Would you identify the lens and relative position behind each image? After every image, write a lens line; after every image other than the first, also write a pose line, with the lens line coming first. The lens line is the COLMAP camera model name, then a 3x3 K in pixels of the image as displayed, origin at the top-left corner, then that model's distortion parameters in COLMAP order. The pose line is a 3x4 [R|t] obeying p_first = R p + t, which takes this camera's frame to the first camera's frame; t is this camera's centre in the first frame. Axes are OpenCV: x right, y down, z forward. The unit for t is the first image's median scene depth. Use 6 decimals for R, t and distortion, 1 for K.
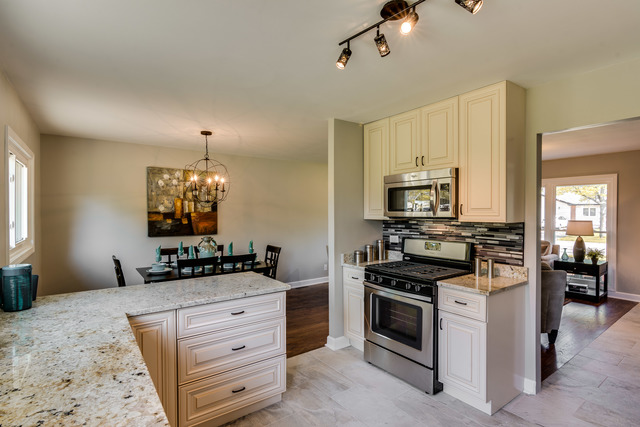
lens RADIAL K [[317.2, 0, 318.9], [0, 317.2, 212.4], [0, 0, 1]] dist [0.000849, 0.000427]
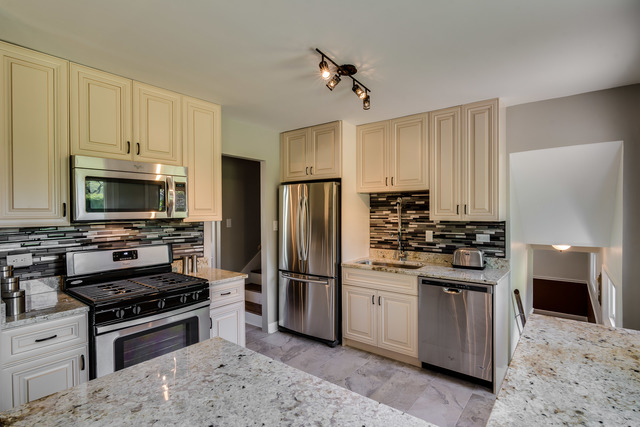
lens RADIAL K [[317.2, 0, 318.9], [0, 317.2, 212.4], [0, 0, 1]] dist [0.000849, 0.000427]
pose [[-0.264524, -0.001498, 0.964378, -0.658330], [0.005930, 0.999977, 0.003180, -0.002358], [-0.964361, 0.006560, -0.264509, 0.897302]]
